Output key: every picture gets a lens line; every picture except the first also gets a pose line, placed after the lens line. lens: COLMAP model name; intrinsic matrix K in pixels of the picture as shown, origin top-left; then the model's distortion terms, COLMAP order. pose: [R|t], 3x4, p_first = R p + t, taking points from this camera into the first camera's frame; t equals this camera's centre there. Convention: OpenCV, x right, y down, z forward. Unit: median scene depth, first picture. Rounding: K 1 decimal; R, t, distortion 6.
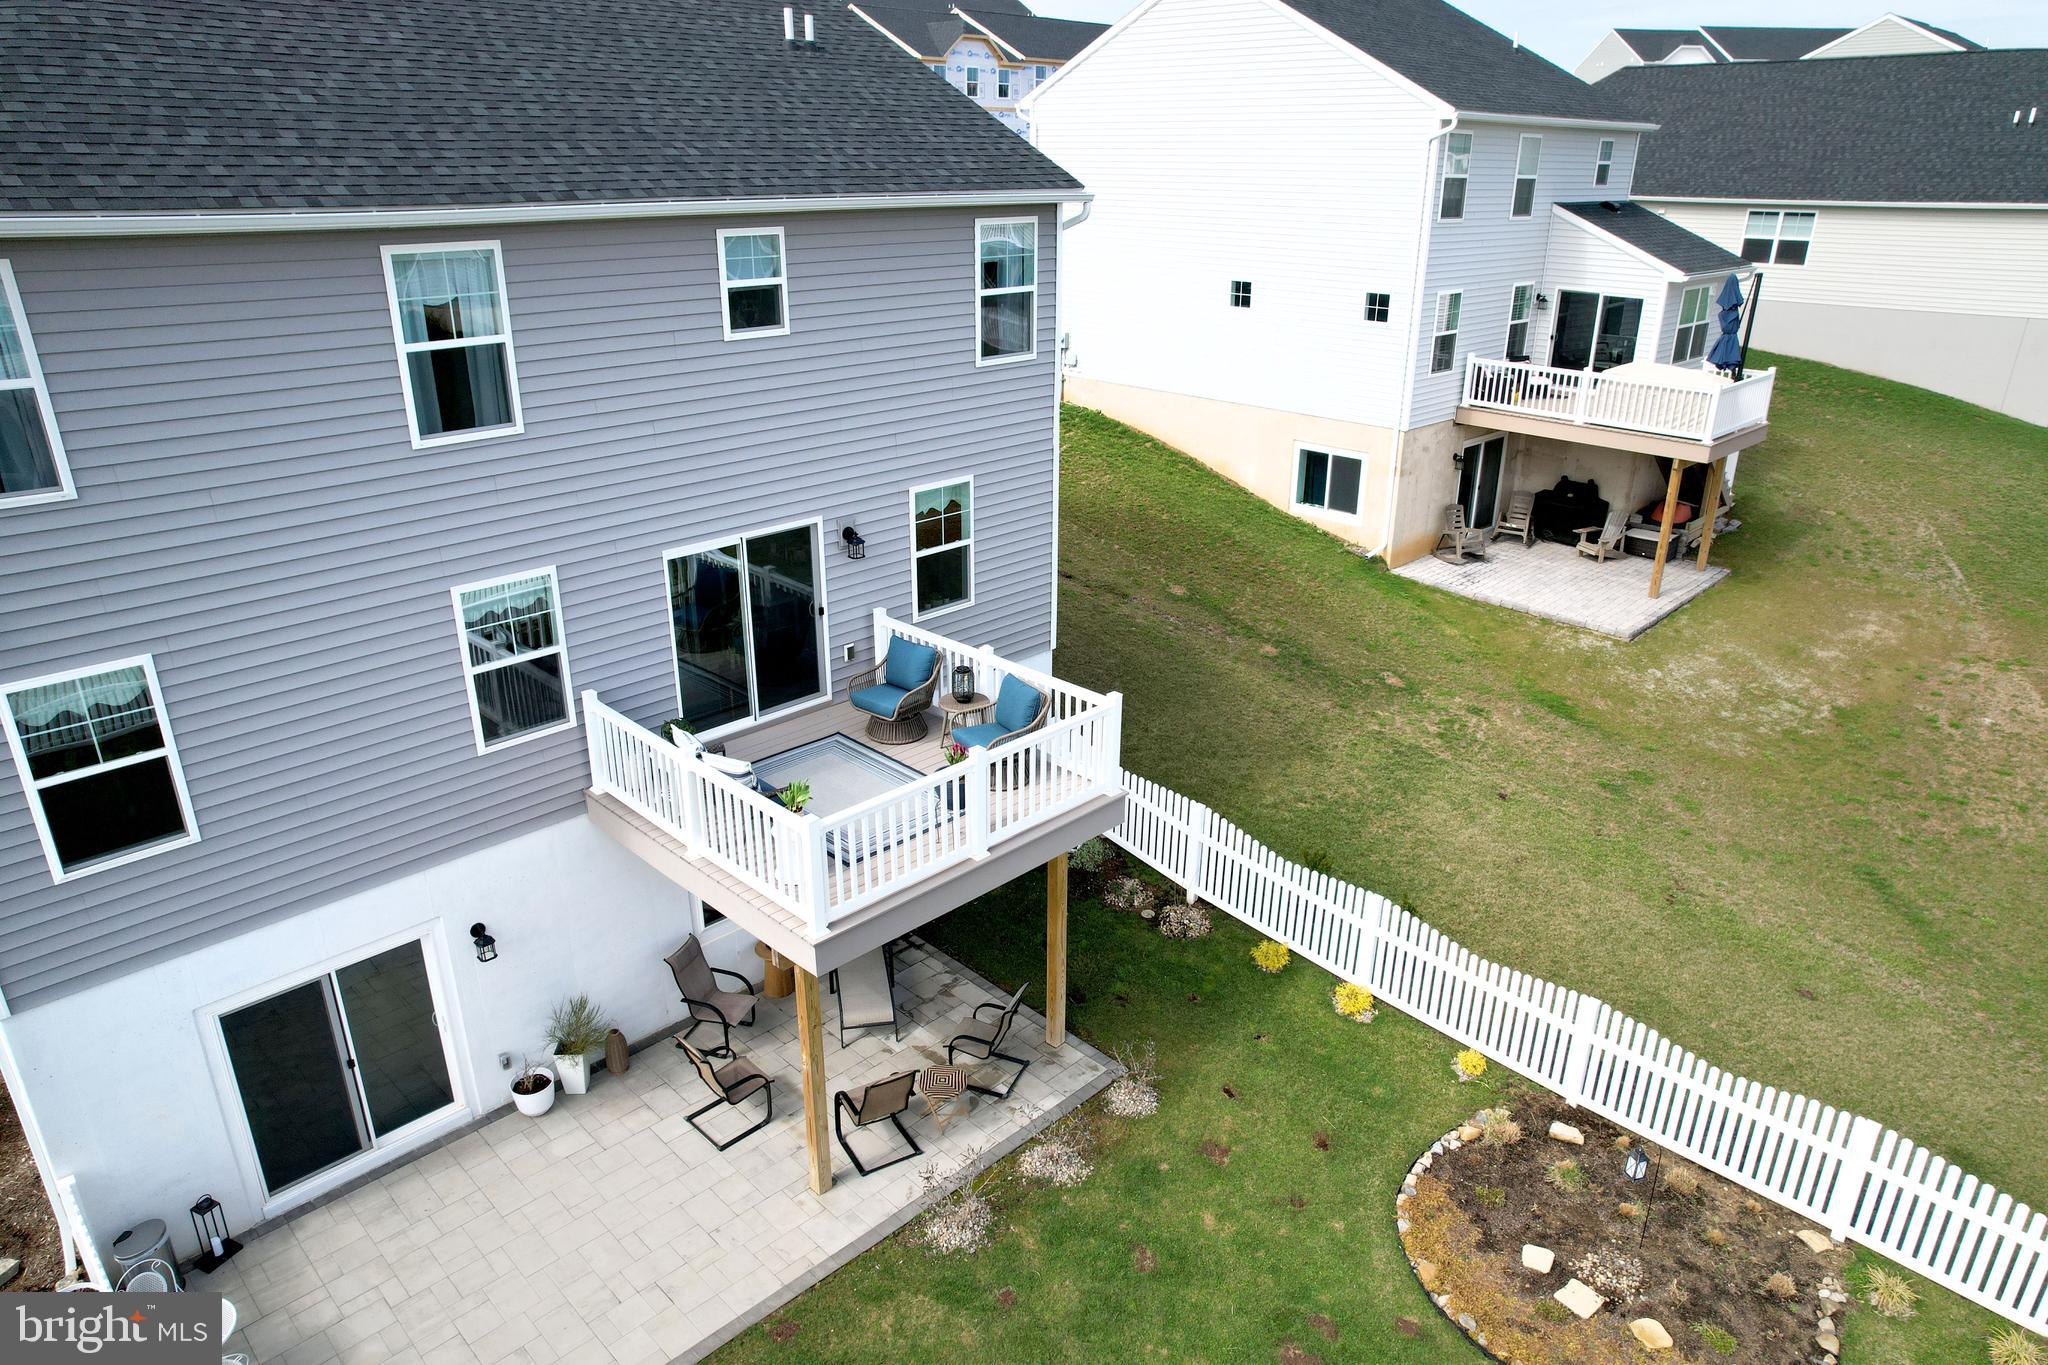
lens RADIAL K [[1313.9, 0, 1028.7], [0, 1313.9, 683.3], [0, 0, 1]] dist [-0.075119, 0.070489]
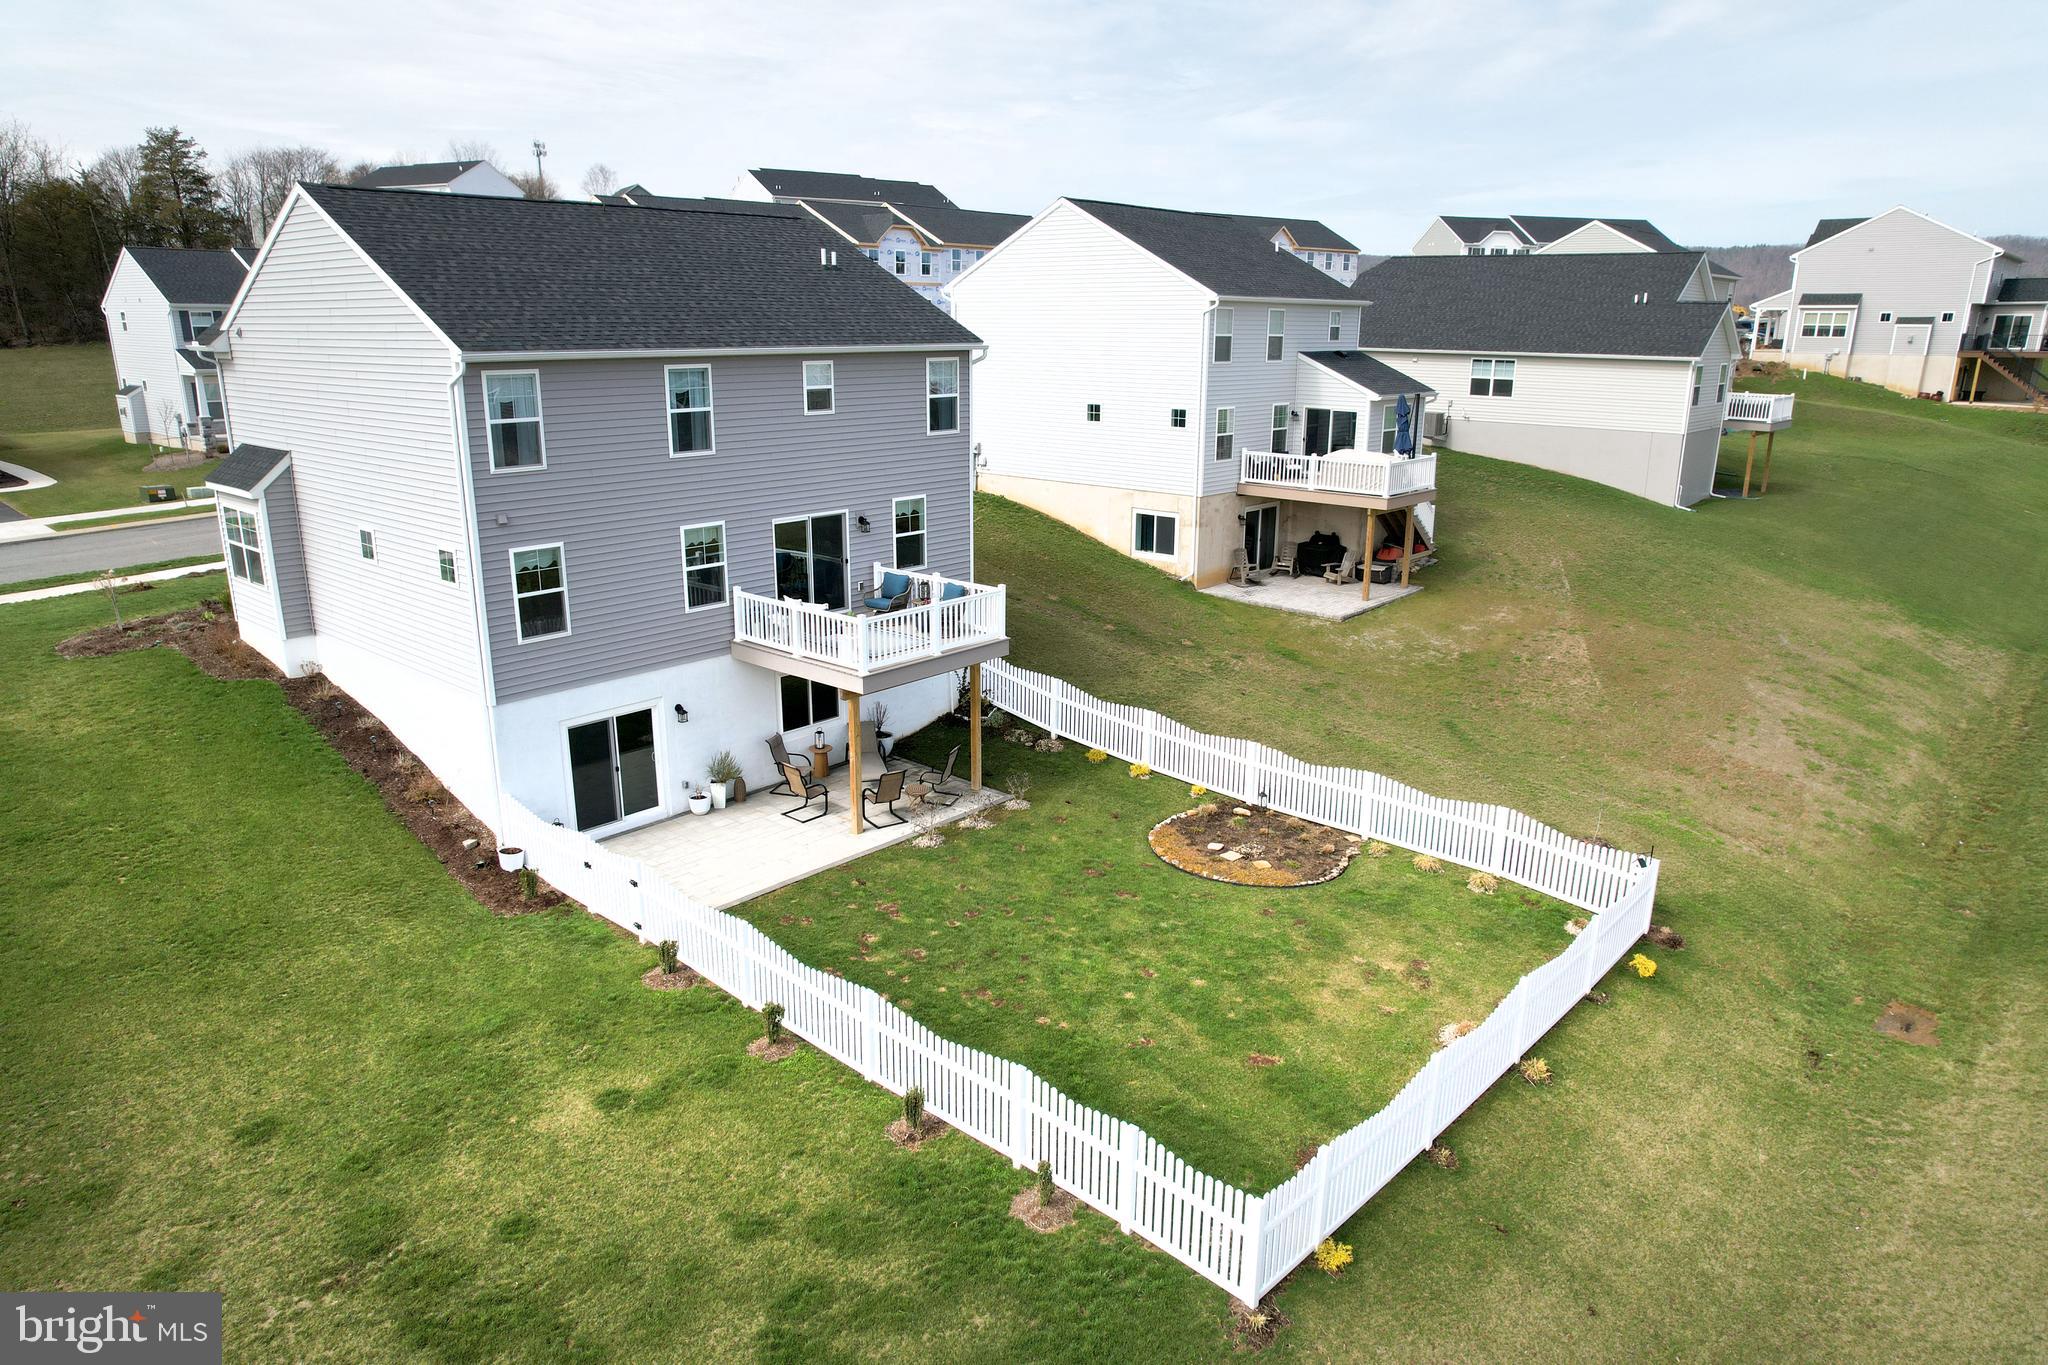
lens RADIAL K [[1307.2, 0, 1024.0], [0, 1307.2, 682.5], [0, 0, 1]] dist [-0.044570, 0.000237]
pose [[0.998289, -0.016619, 0.056053, -0.008917], [0.022903, 0.993285, -0.113399, 0.228027], [-0.053792, 0.114489, 0.991967, -0.575241]]
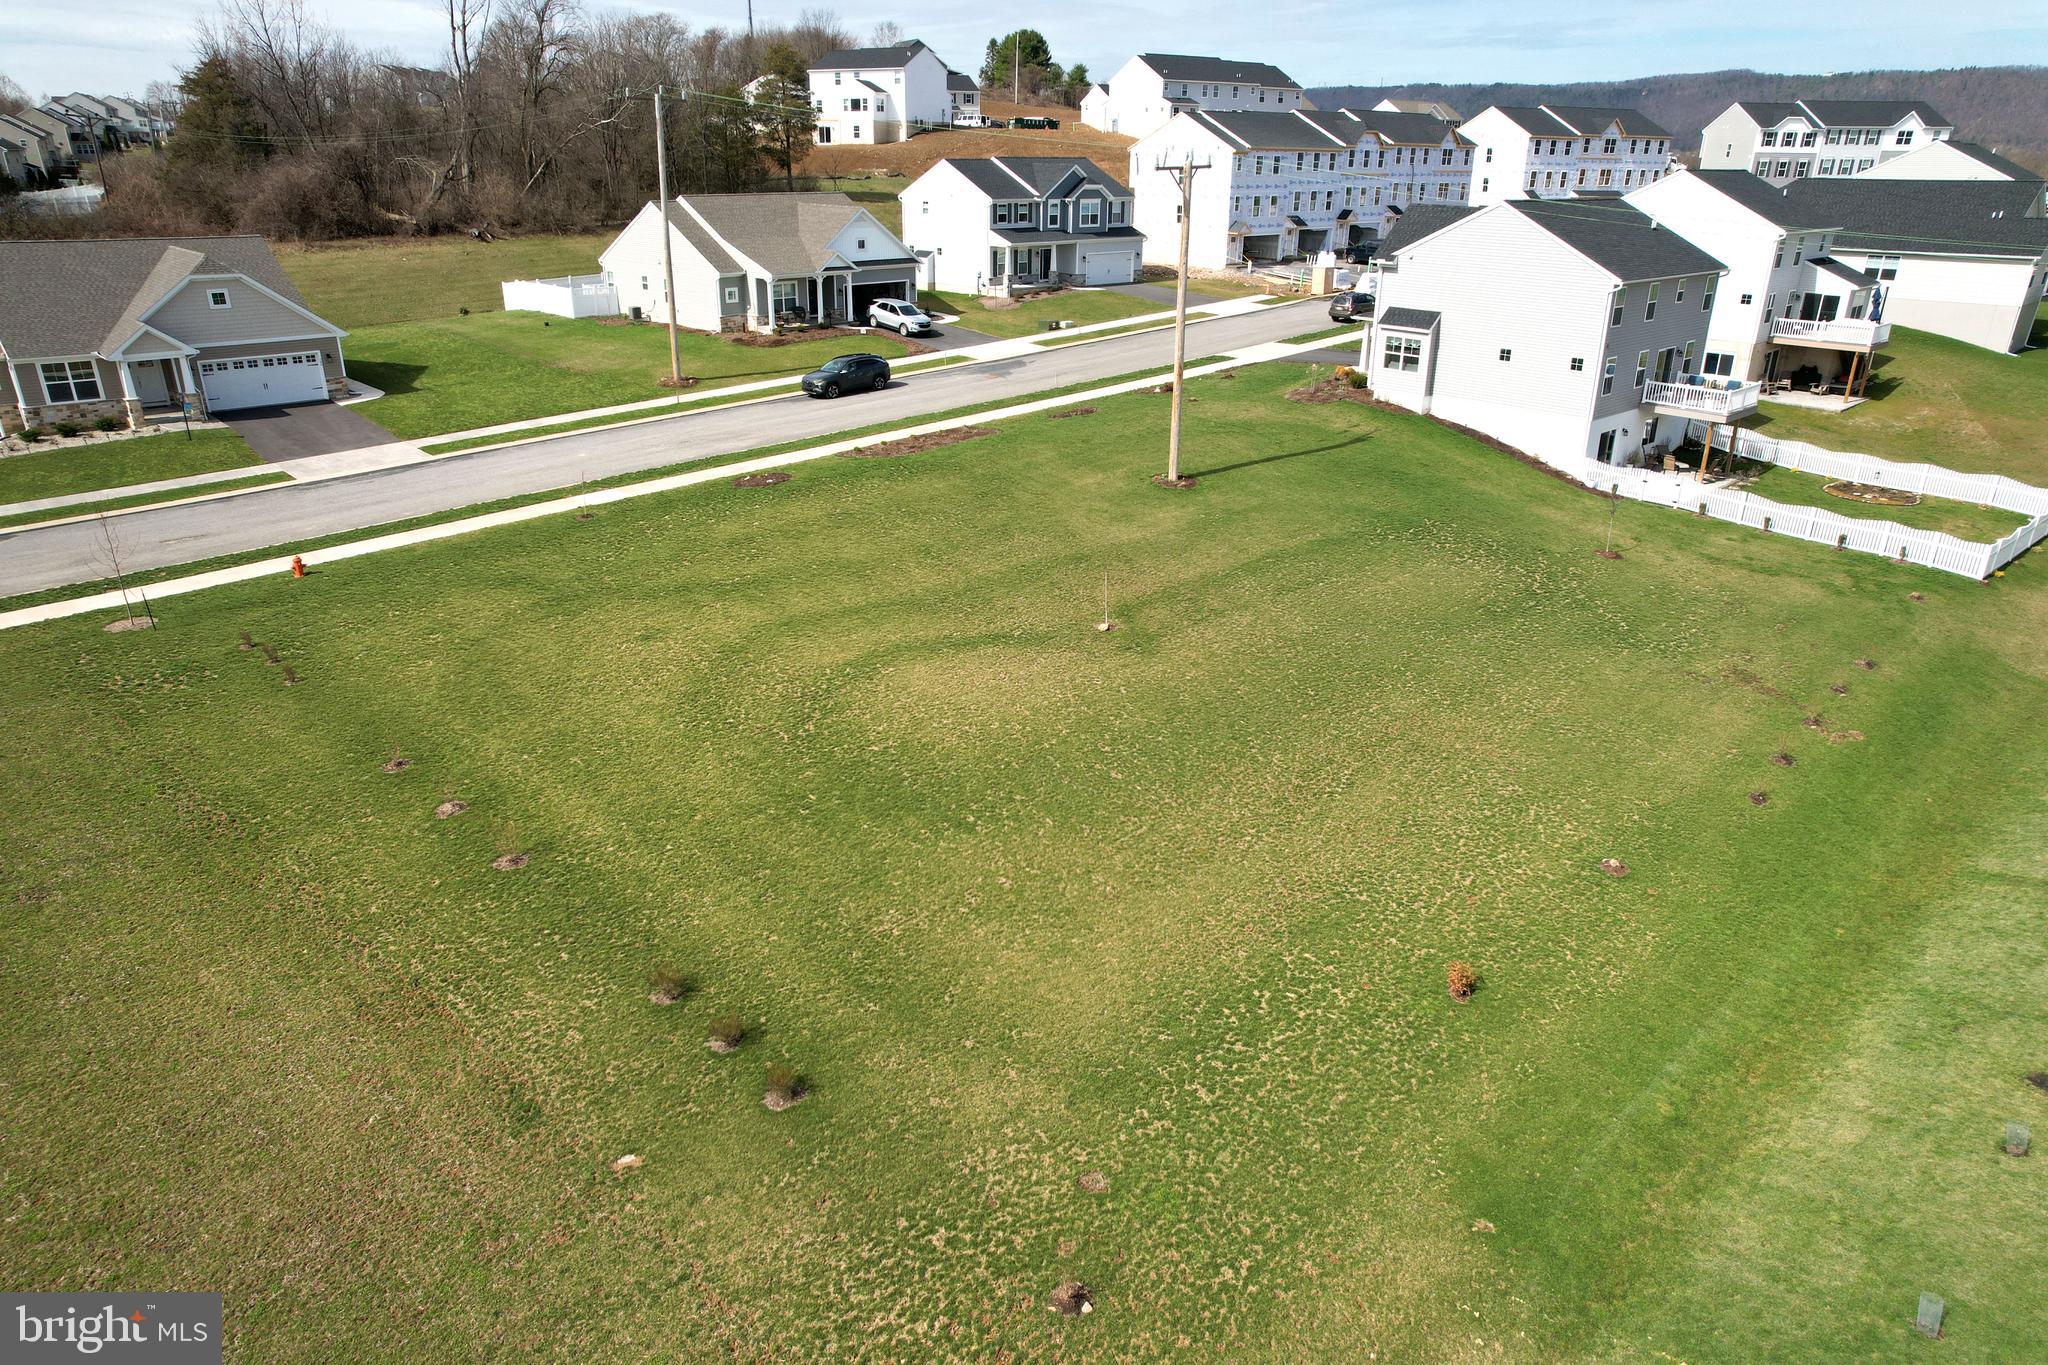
lens RADIAL K [[1313.9, 0, 1028.7], [0, 1313.9, 683.3], [0, 0, 1]] dist [-0.075119, 0.070489]
pose [[0.999690, 0.013236, -0.021110, -1.419646], [-0.013157, 0.999906, 0.003873, 0.644317], [0.021160, -0.003594, 0.999770, -2.128521]]
